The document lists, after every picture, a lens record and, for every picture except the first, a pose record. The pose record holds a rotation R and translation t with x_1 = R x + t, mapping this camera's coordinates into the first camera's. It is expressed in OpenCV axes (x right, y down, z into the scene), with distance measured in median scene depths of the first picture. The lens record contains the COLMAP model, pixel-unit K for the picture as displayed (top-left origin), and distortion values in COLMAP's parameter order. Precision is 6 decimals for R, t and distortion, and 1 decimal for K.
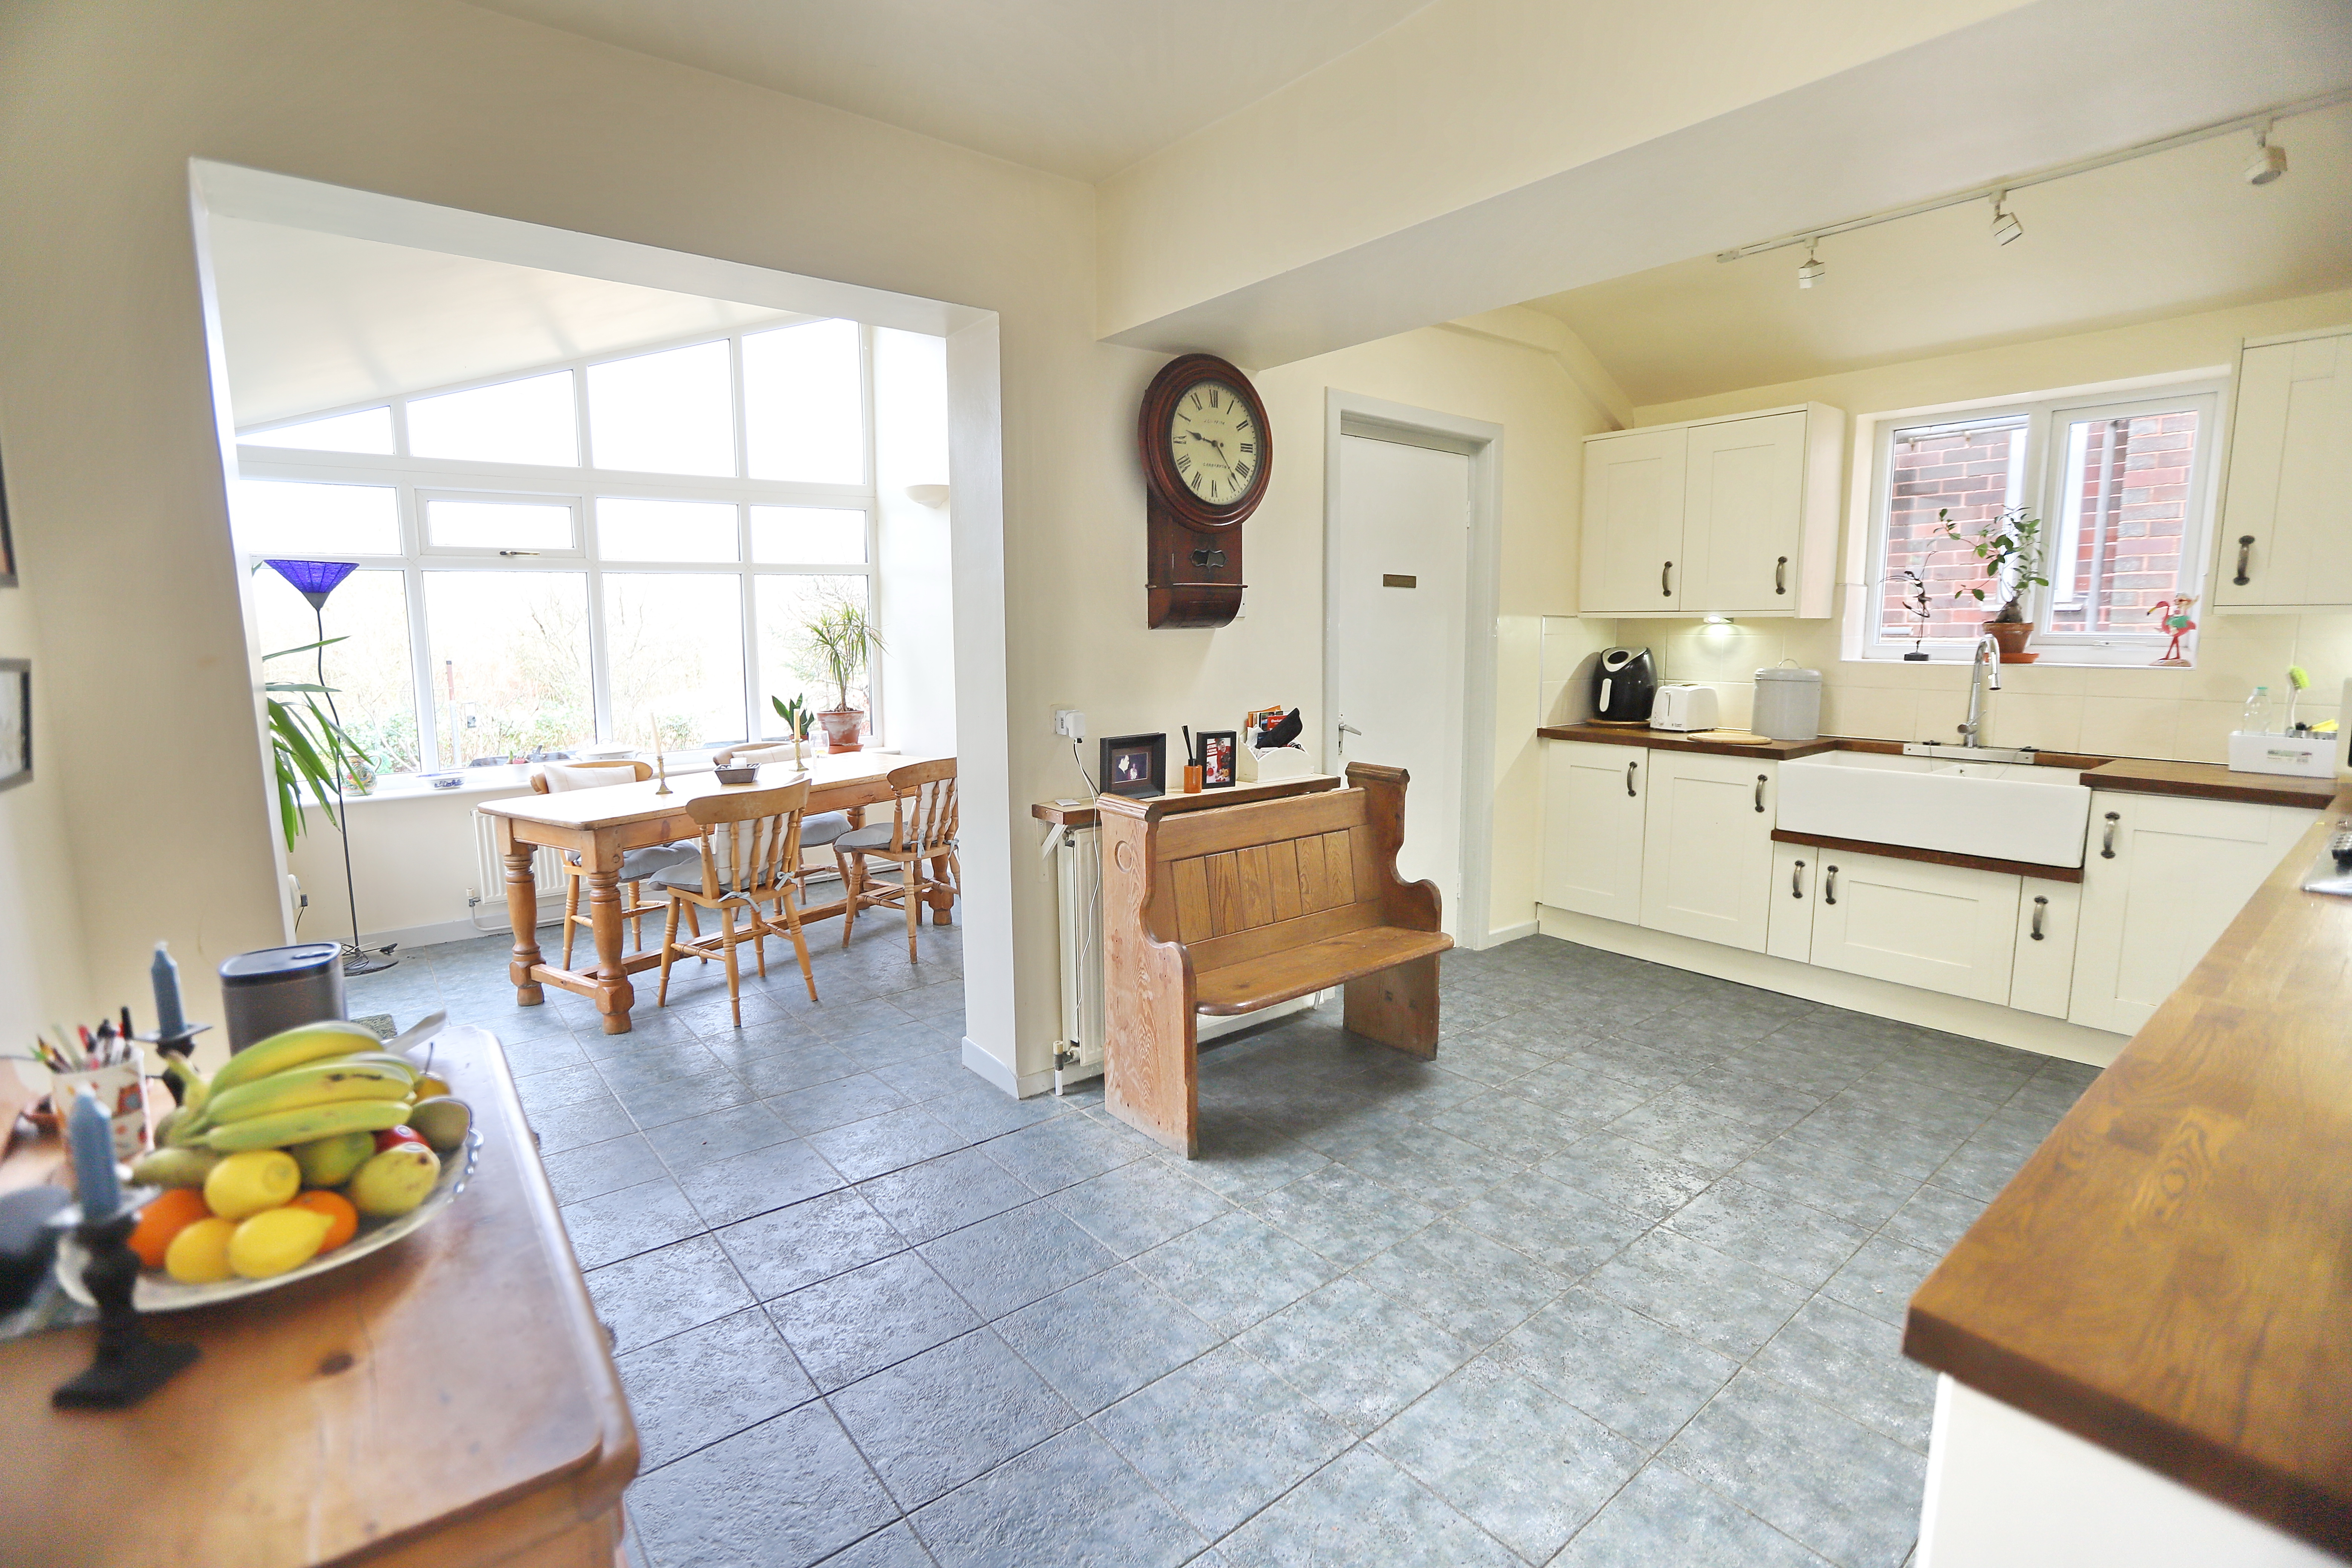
lens RADIAL K [[1089.1, 0, 1157.9], [0, 1089.1, 781.6], [0, 0, 1]] dist [-0.066927, 0.027163]
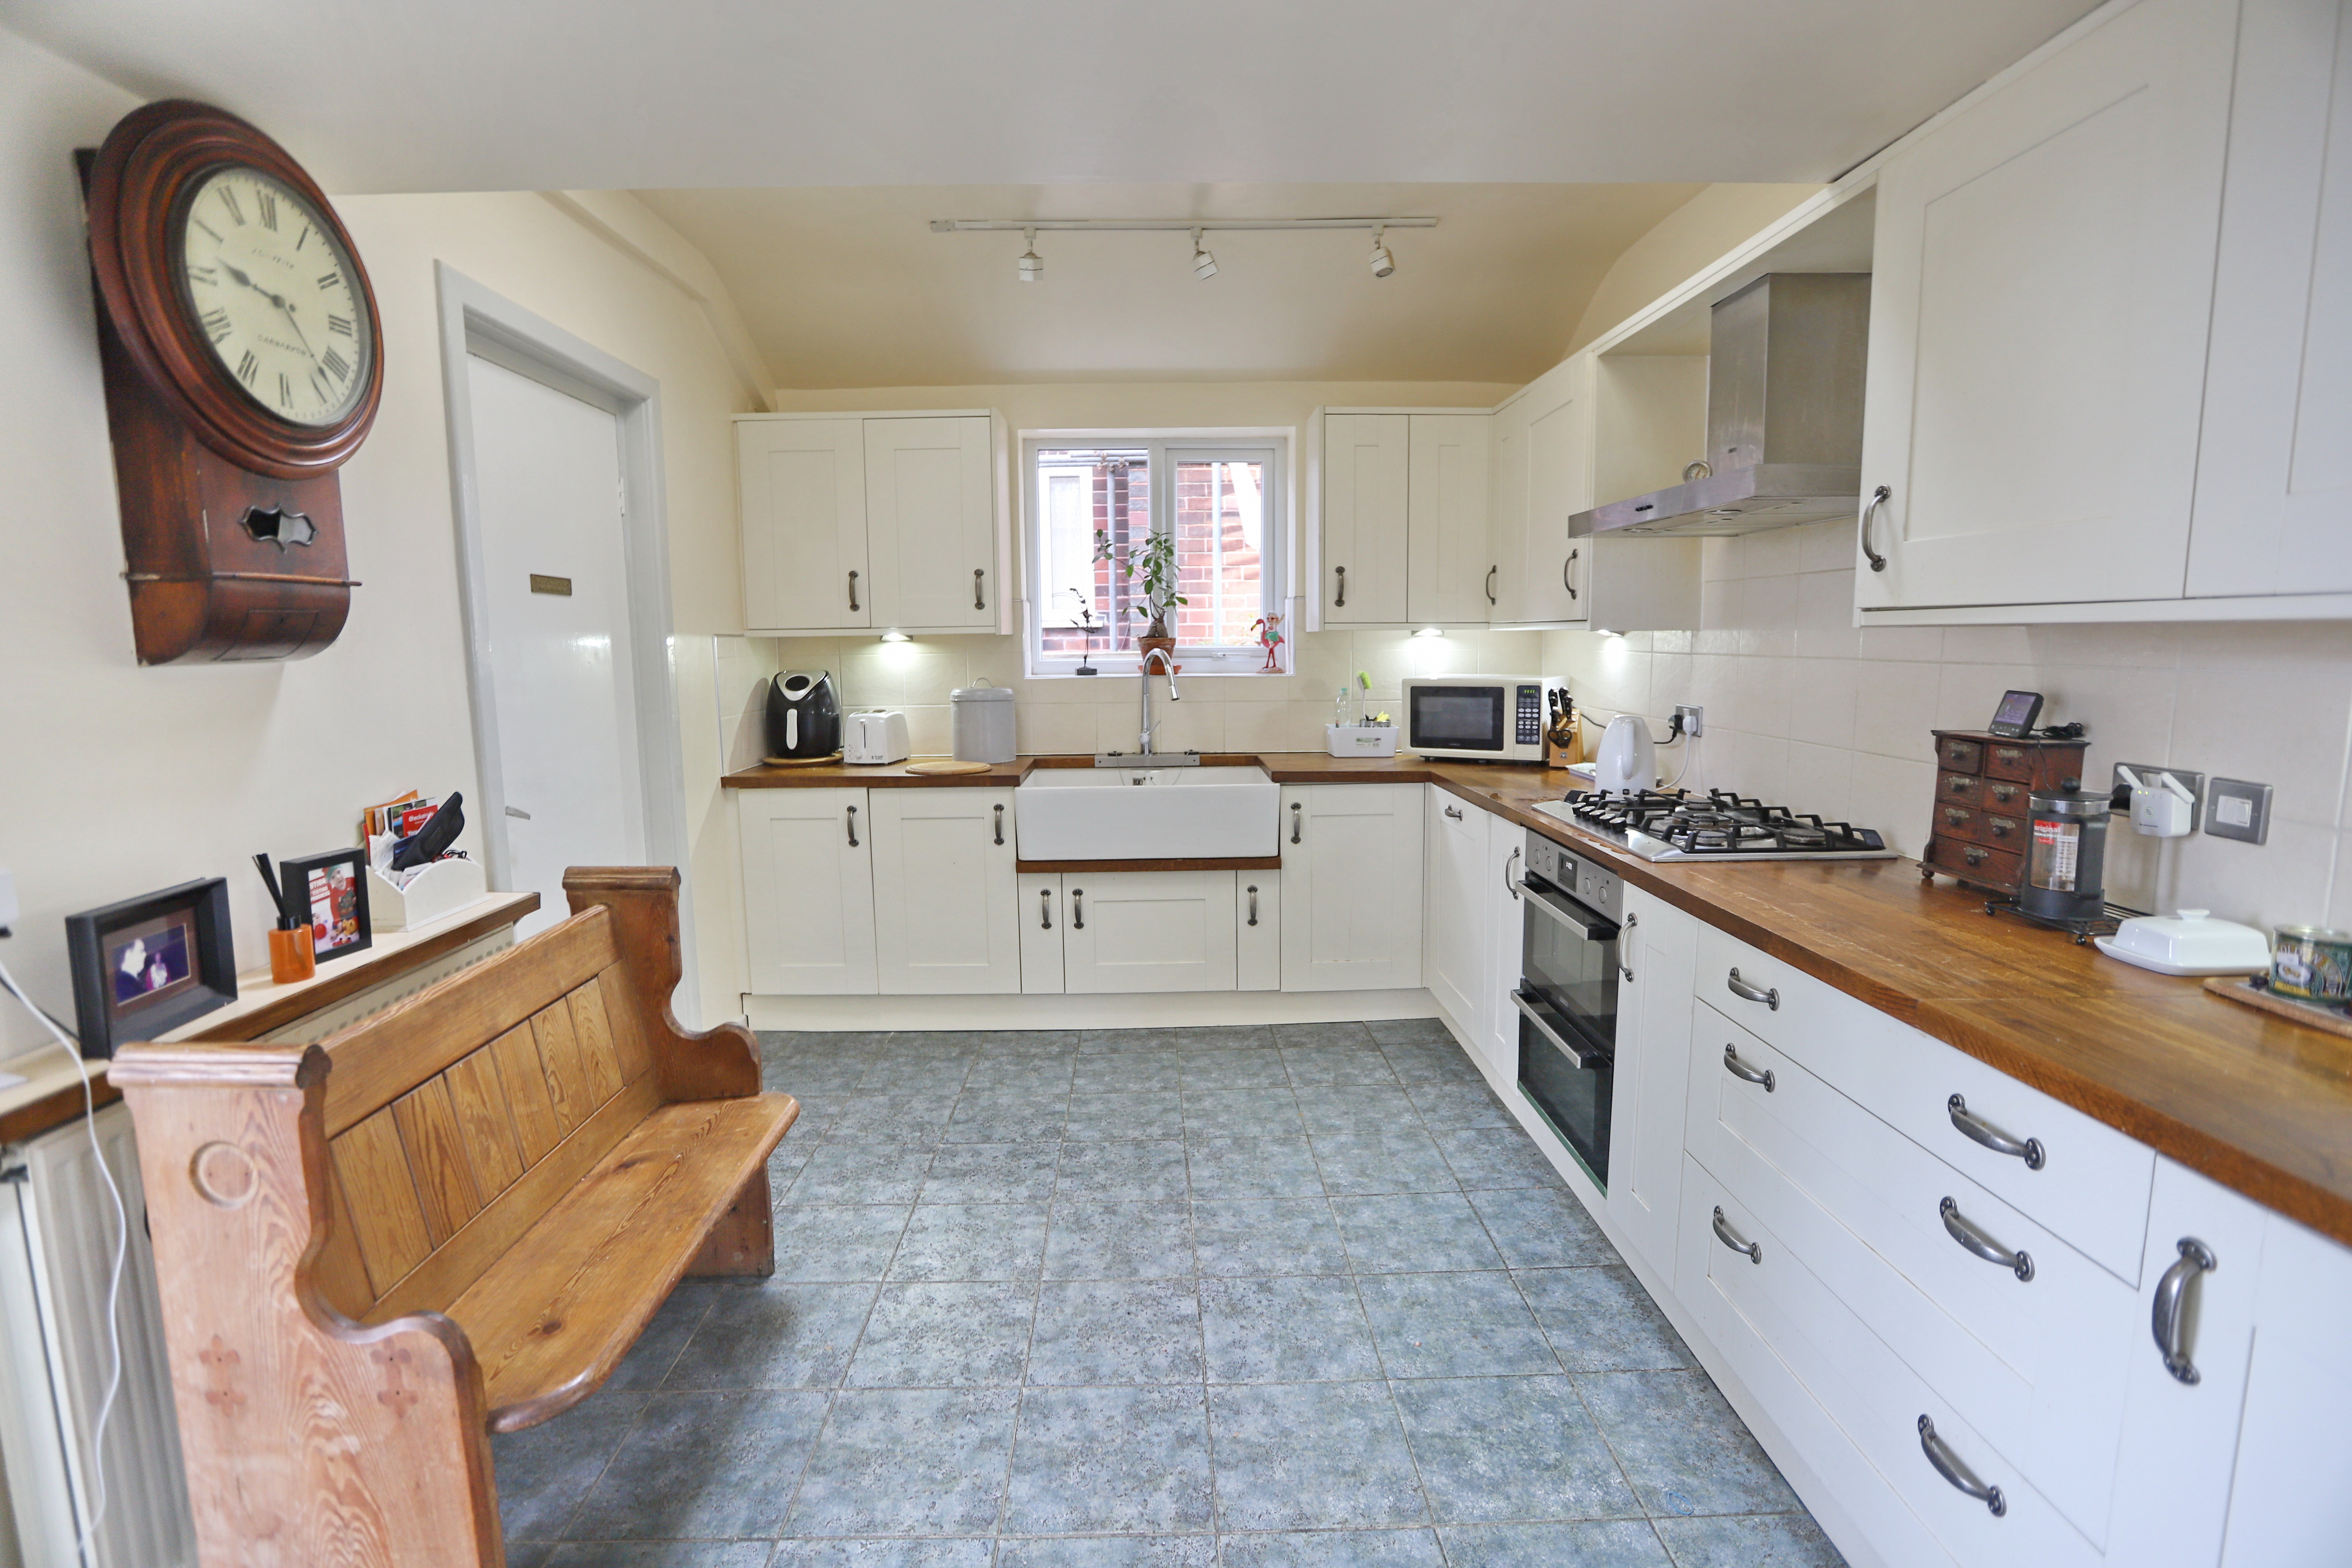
lens RADIAL K [[1089.1, 0, 1157.9], [0, 1089.1, 781.6], [0, 0, 1]] dist [-0.066927, 0.027163]
pose [[0.603477, -0.103801, 0.790595, -0.104507], [0.117691, 0.992227, 0.040439, -0.054236], [-0.788647, 0.068642, 0.611003, 0.359799]]
